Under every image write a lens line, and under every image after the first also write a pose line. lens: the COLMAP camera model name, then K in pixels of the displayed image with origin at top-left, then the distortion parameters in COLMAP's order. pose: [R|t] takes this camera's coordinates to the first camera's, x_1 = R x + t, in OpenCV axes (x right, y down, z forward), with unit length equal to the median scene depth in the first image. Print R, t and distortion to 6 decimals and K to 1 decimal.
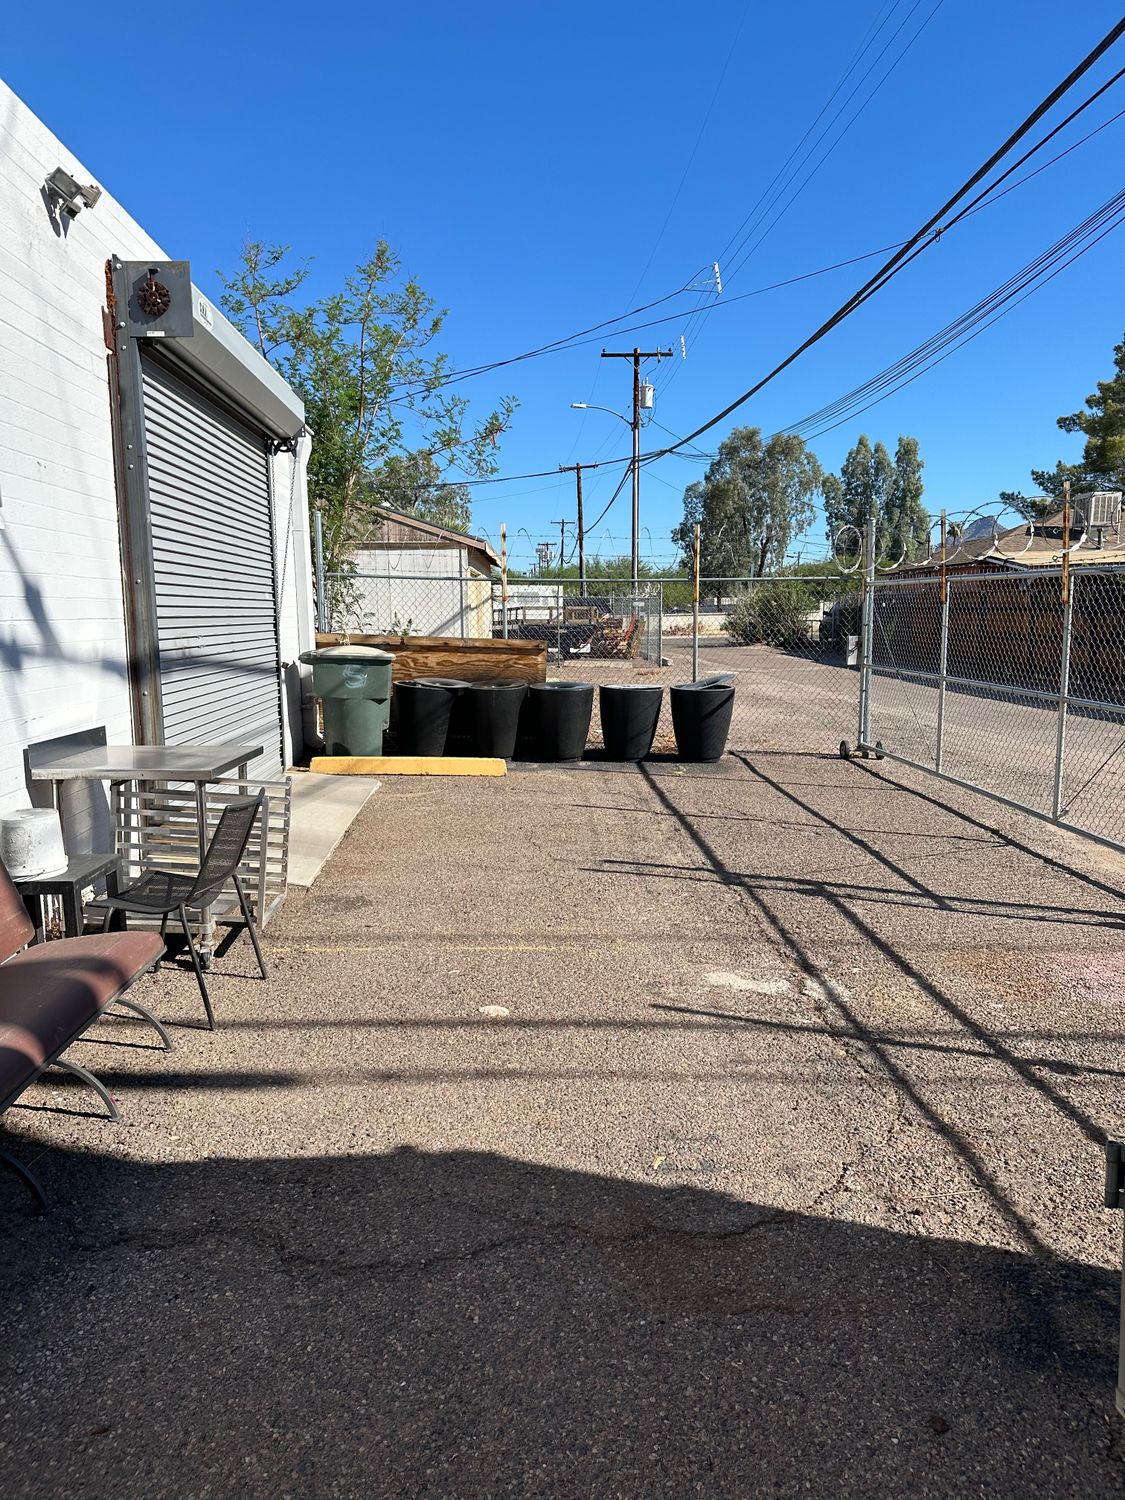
lens RADIAL K [[1028.7, 0, 548.1], [0, 1028.7, 749.7], [0, 0, 1]] dist [0.165680, -0.309260]
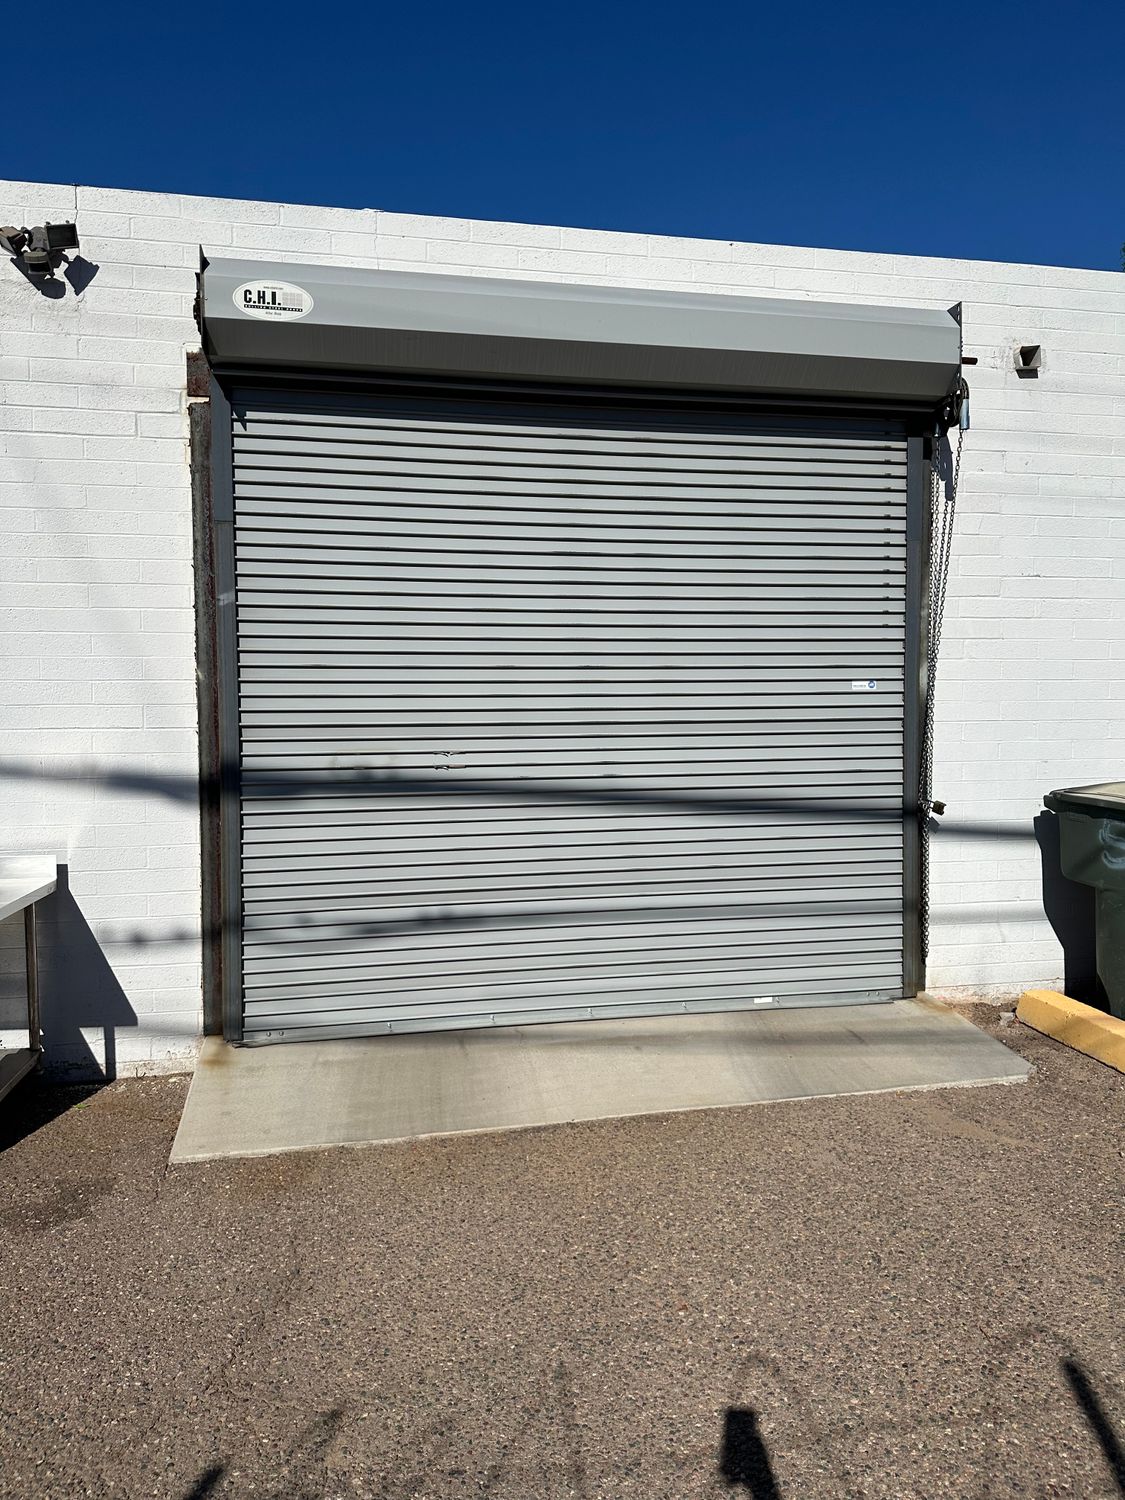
lens RADIAL K [[1049.7, 0, 550.0], [0, 1049.7, 748.5], [0, 0, 1]] dist [0.133569, -0.245539]
pose [[0.150165, 0.048240, -0.987483, 0.281797], [-0.124866, 0.991736, 0.029460, -0.107880], [0.980744, 0.118879, 0.154947, 0.738572]]
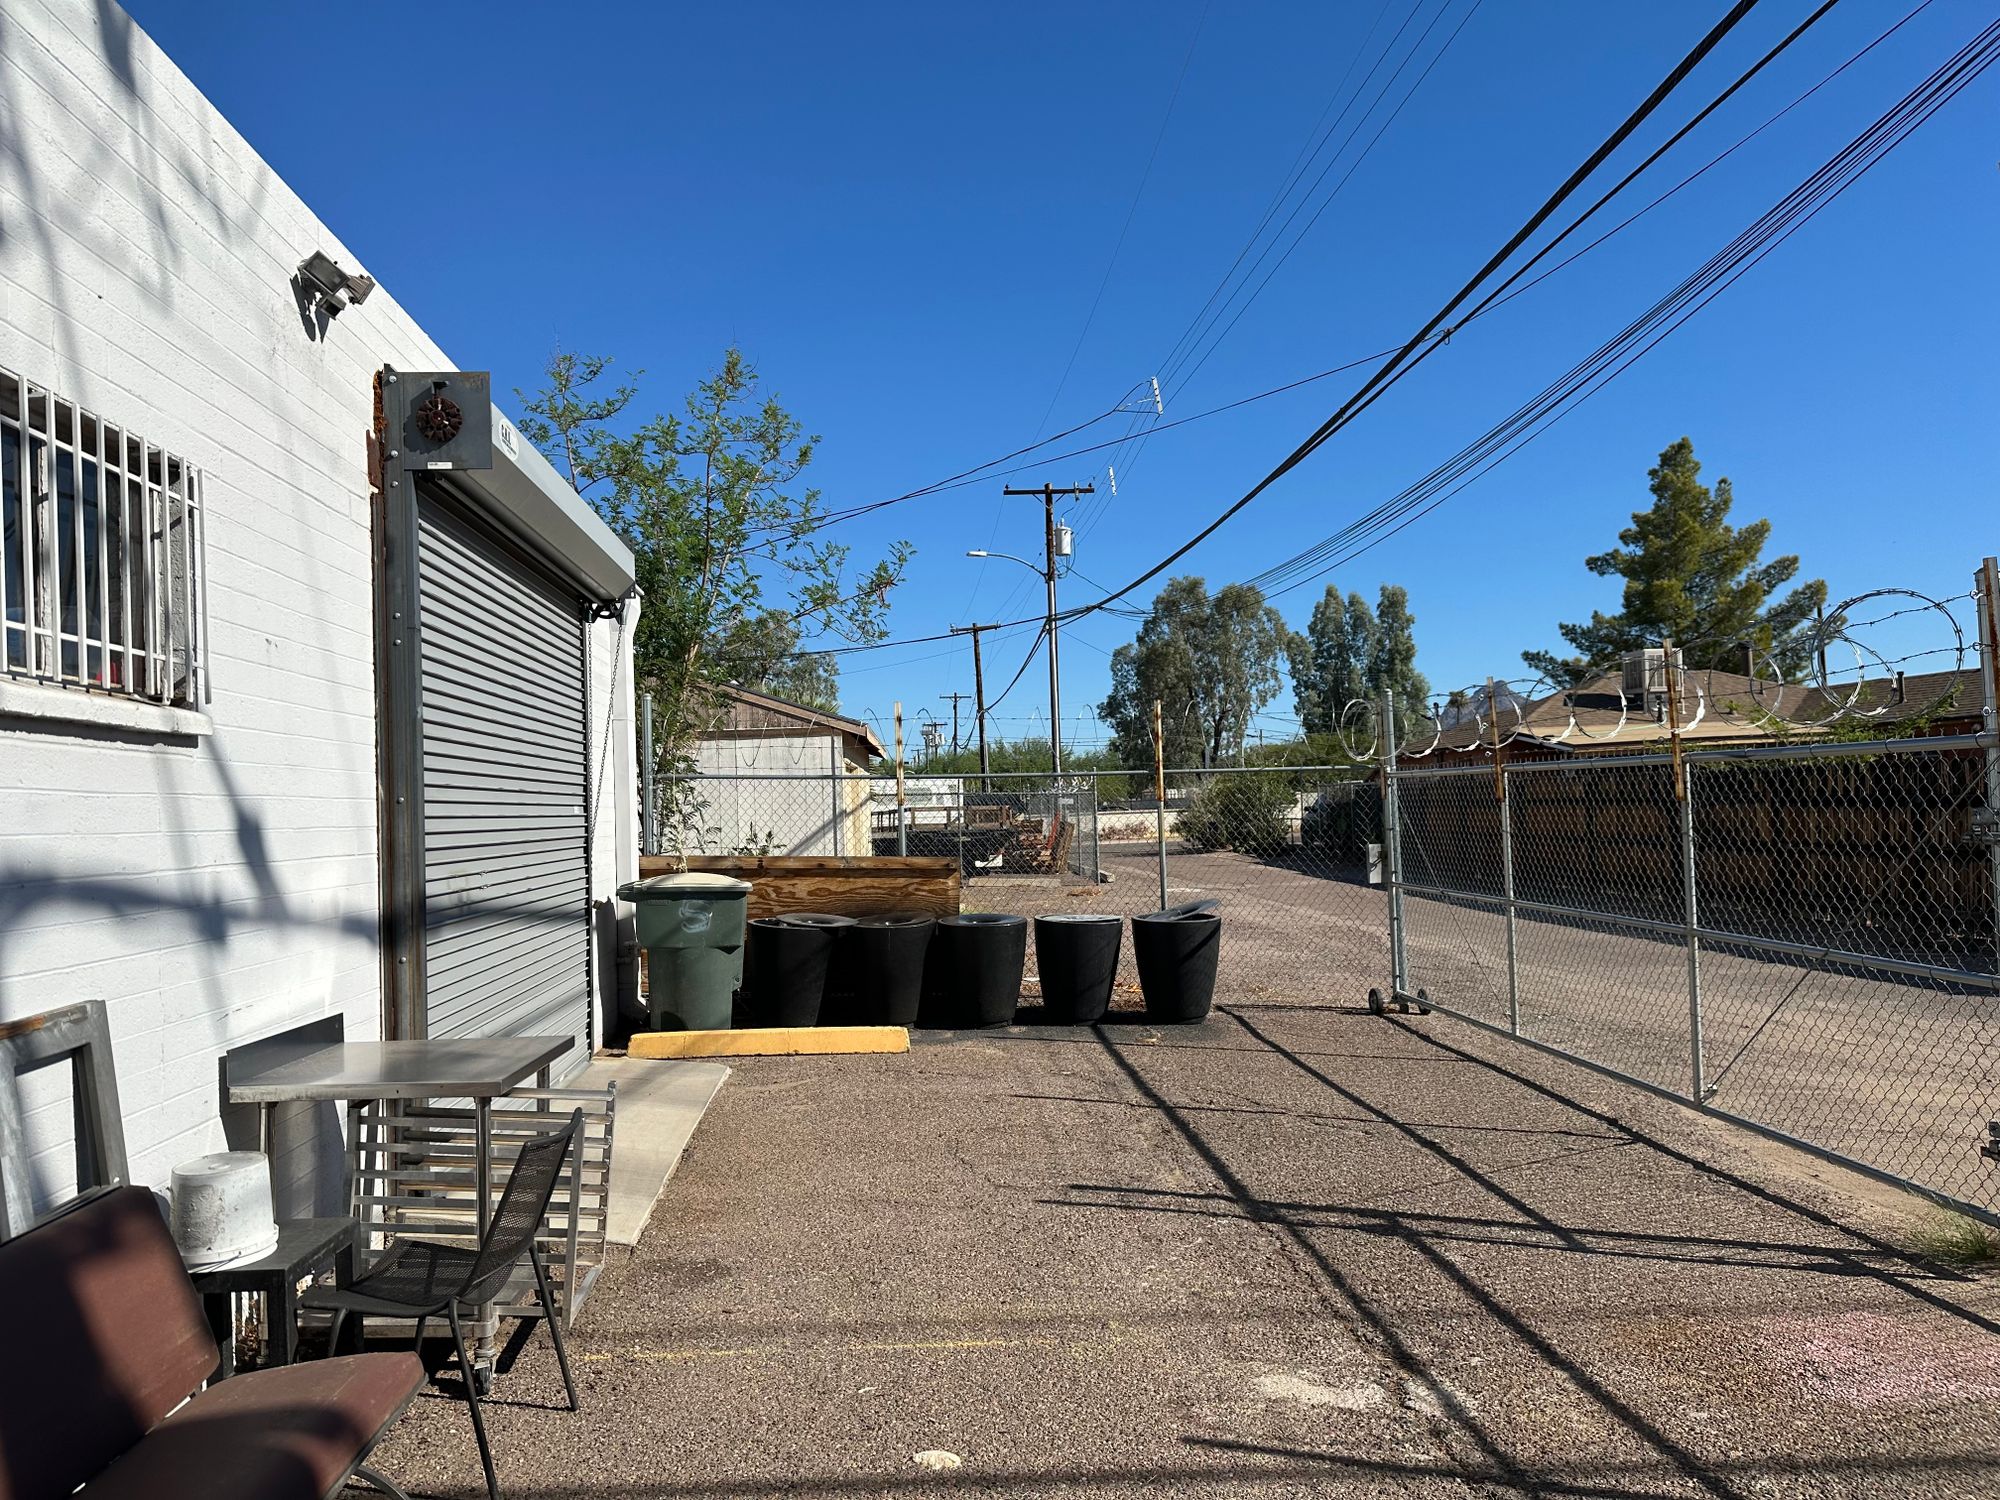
lens RADIAL K [[1371.6, 0, 986.5], [0, 1371.6, 762.2], [0, 0, 1]] dist [0.165680, -0.309260]
pose [[0.999096, -0.020536, 0.037222, -0.021339], [0.026477, 0.985613, -0.166929, -0.012085], [-0.033259, 0.167763, 0.985266, 0.038498]]
